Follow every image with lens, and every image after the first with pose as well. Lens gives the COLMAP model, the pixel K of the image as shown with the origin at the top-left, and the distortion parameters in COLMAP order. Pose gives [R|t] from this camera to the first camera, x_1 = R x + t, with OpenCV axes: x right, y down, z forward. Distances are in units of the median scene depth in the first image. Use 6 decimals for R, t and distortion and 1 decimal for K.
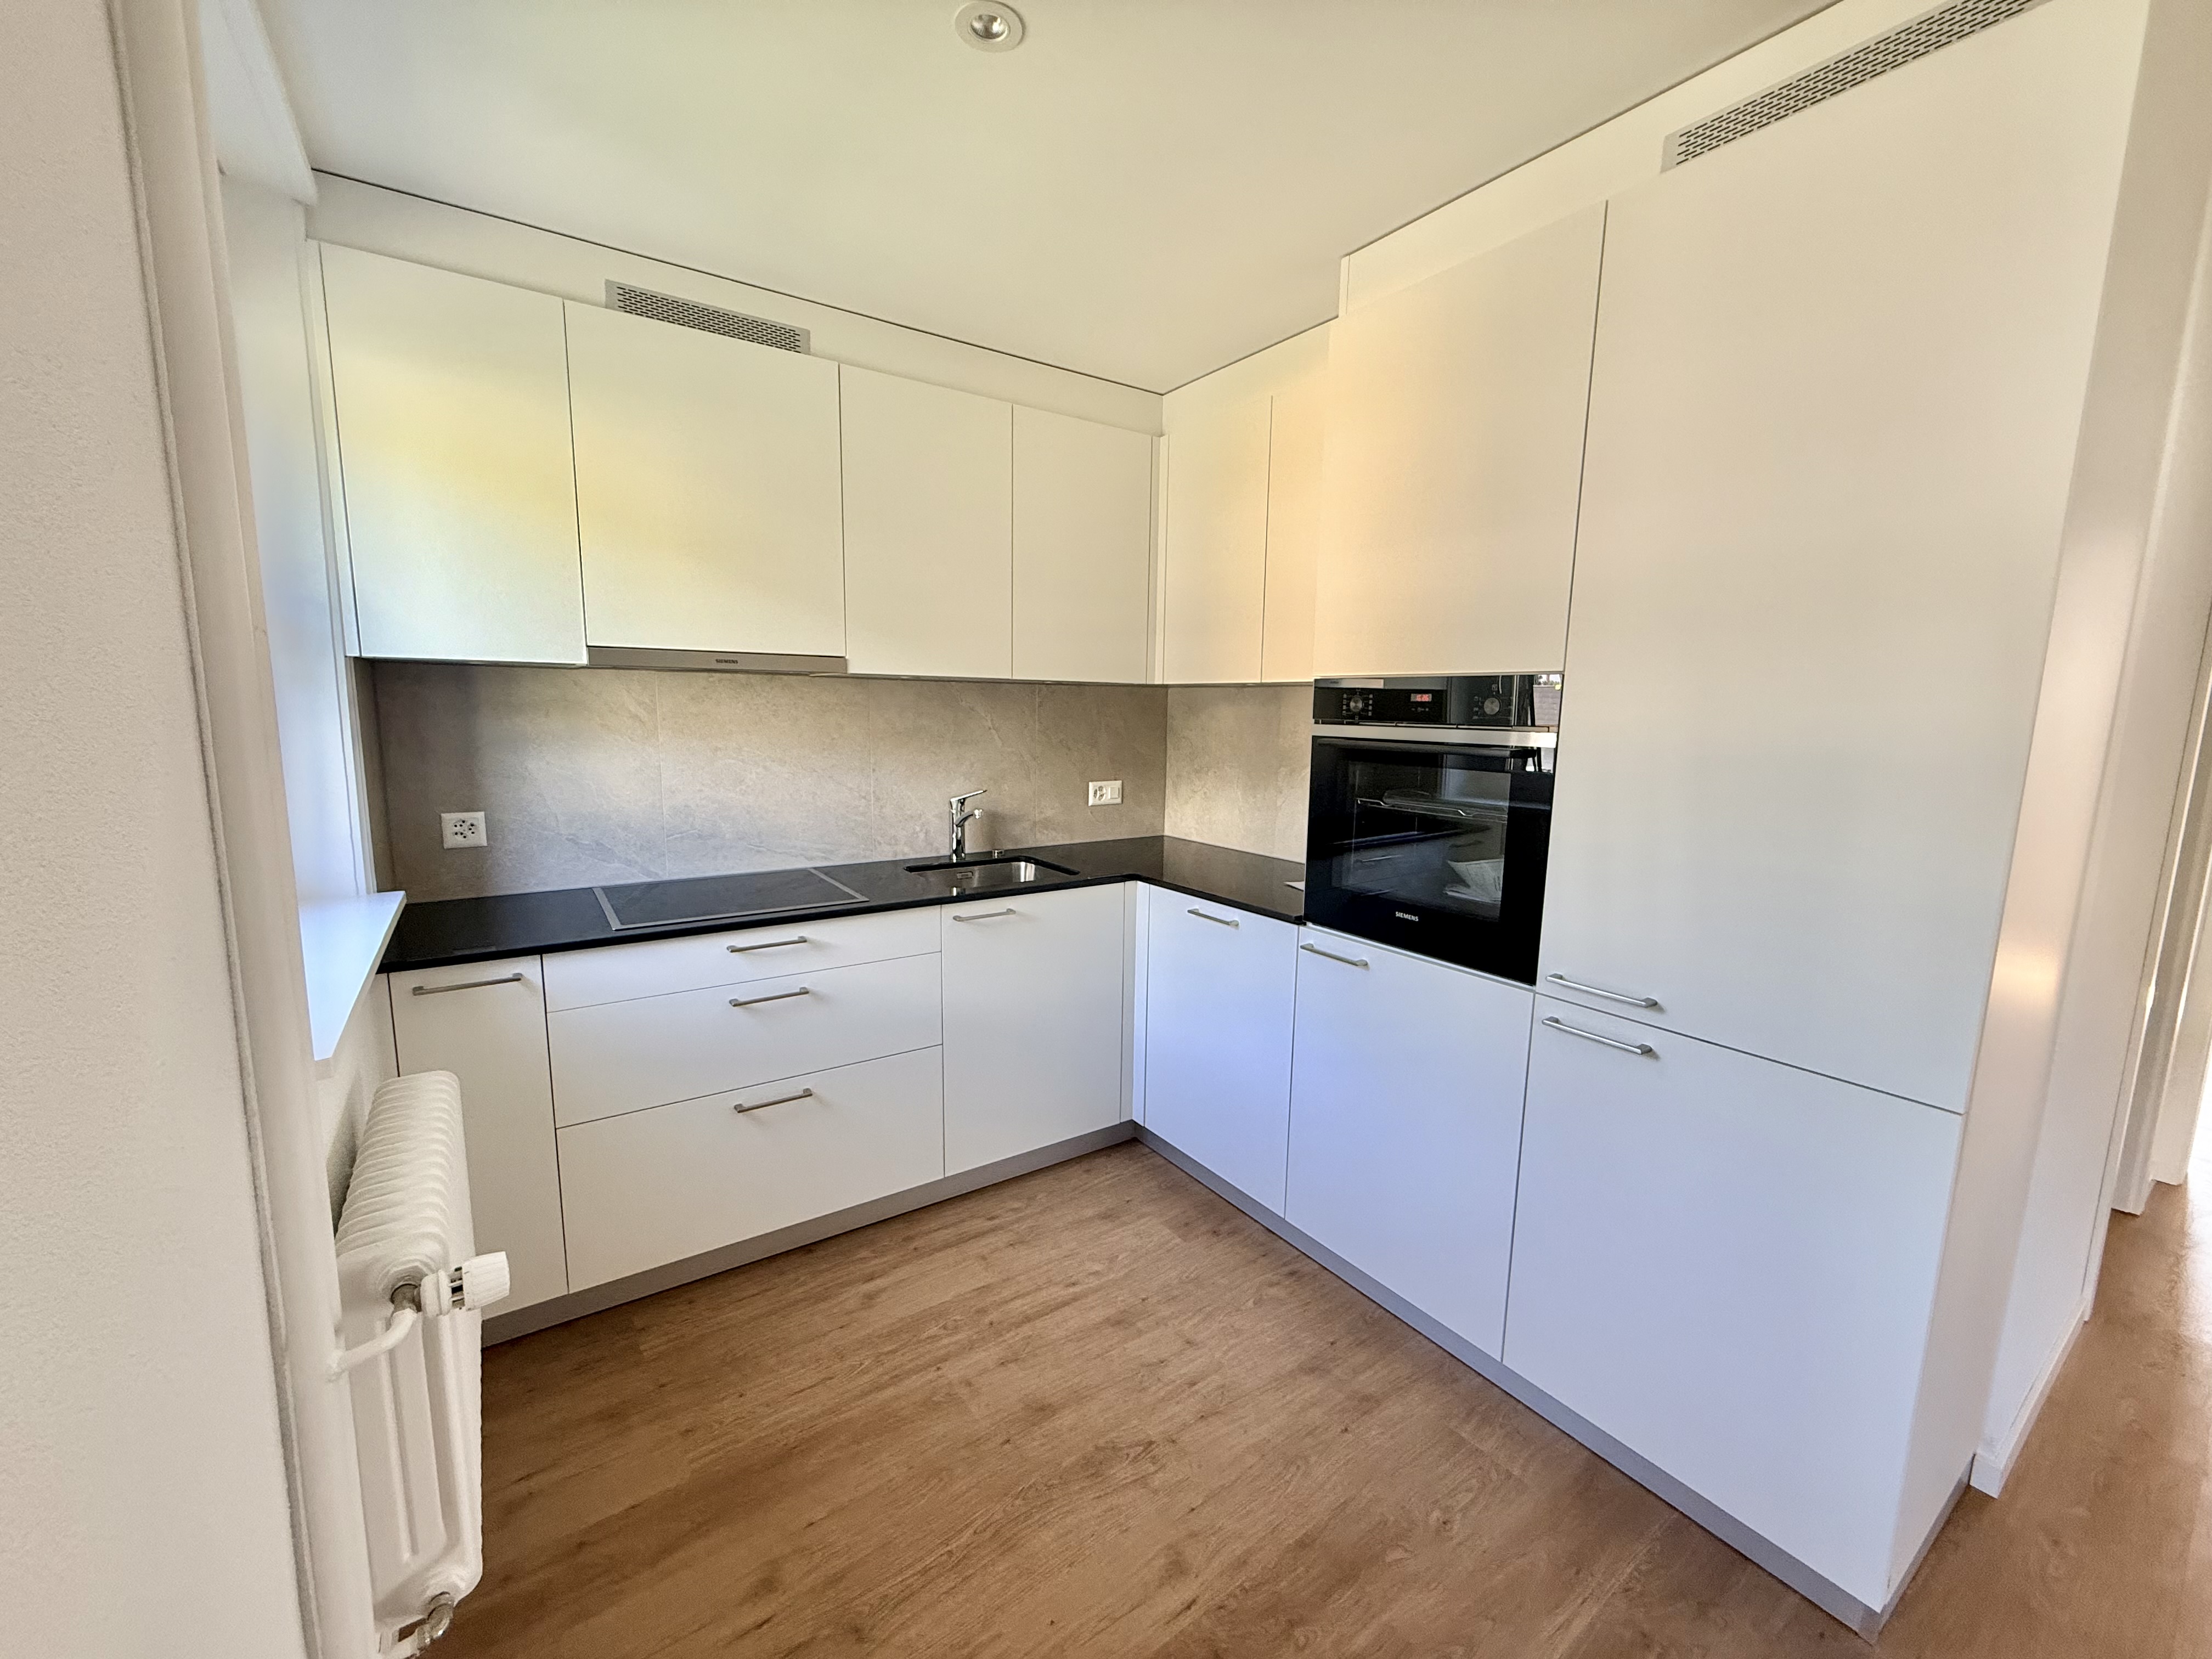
lens RADIAL K [[884.7, 0, 1105.4], [0, 884.7, 831.2], [0, 0, 1]] dist [-0.002162, -0.000284]
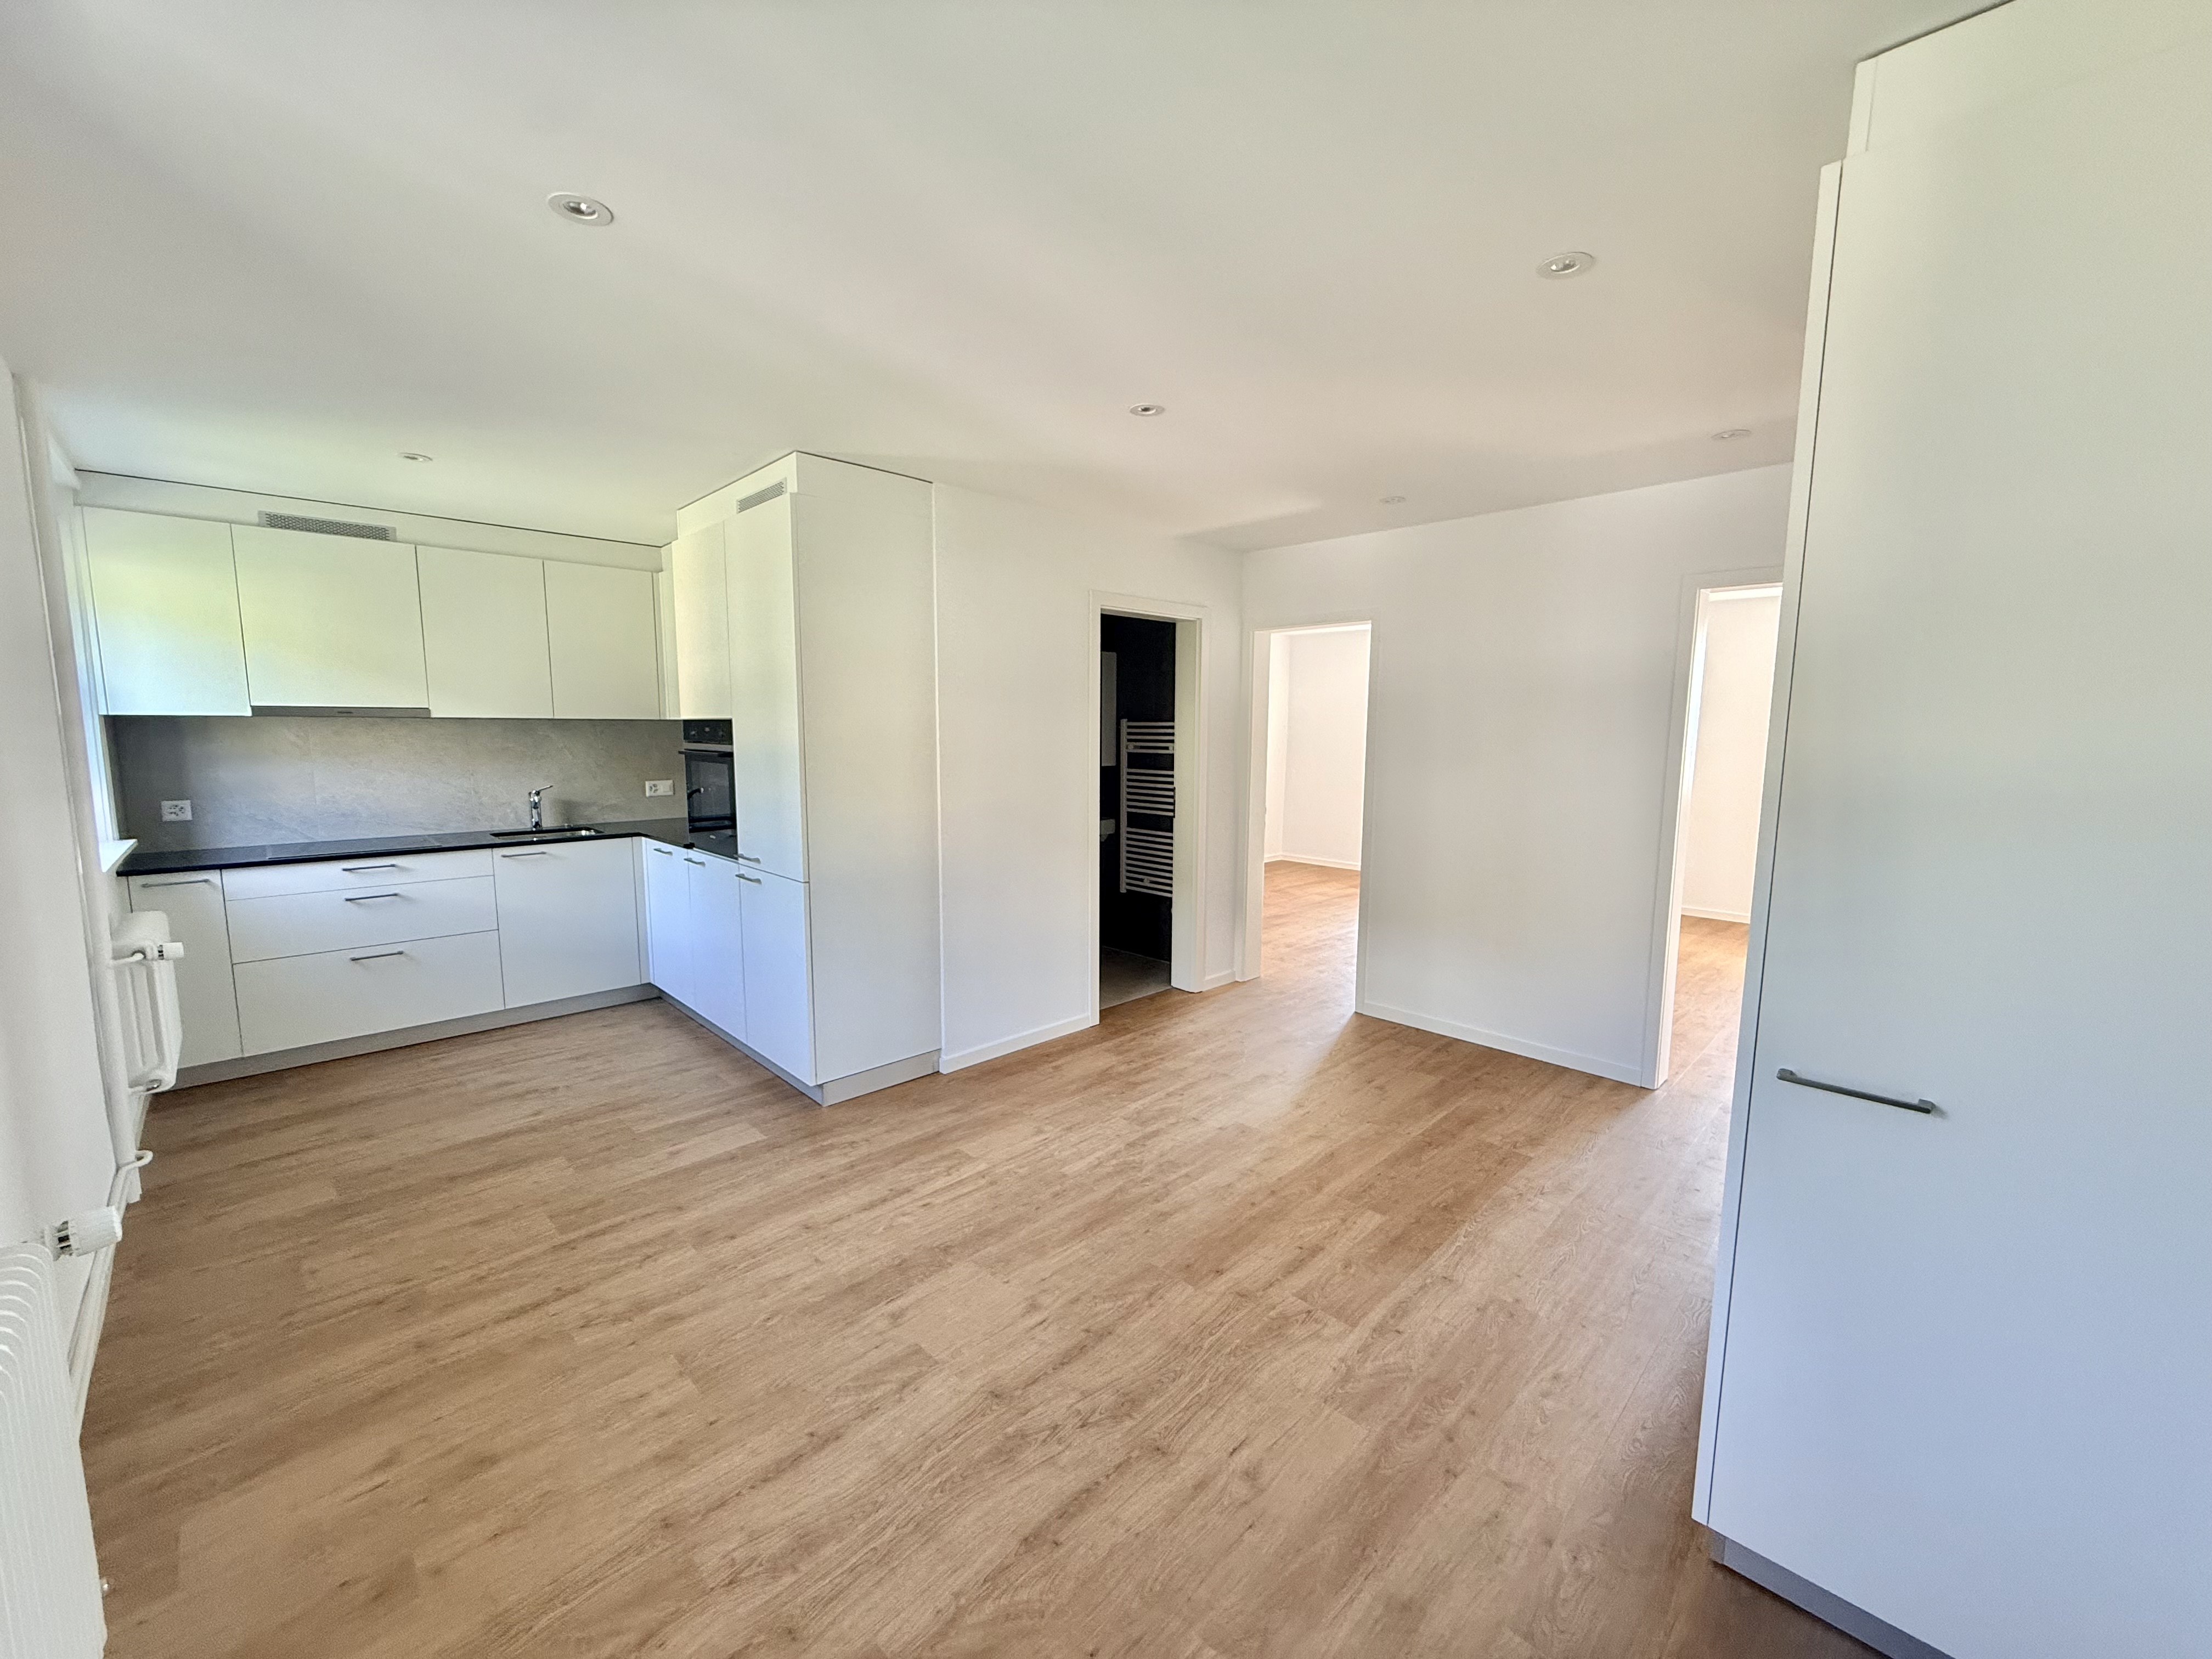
lens RADIAL K [[880.1, 0, 1106.0], [0, 880.1, 829.5], [0, 0, 1]] dist [-0.001760, 0.000381]
pose [[0.985854, -0.030794, 0.164753, 0.797862], [0.034421, 0.999223, -0.019207, 0.132842], [-0.164034, 0.024607, 0.986148, -1.011586]]
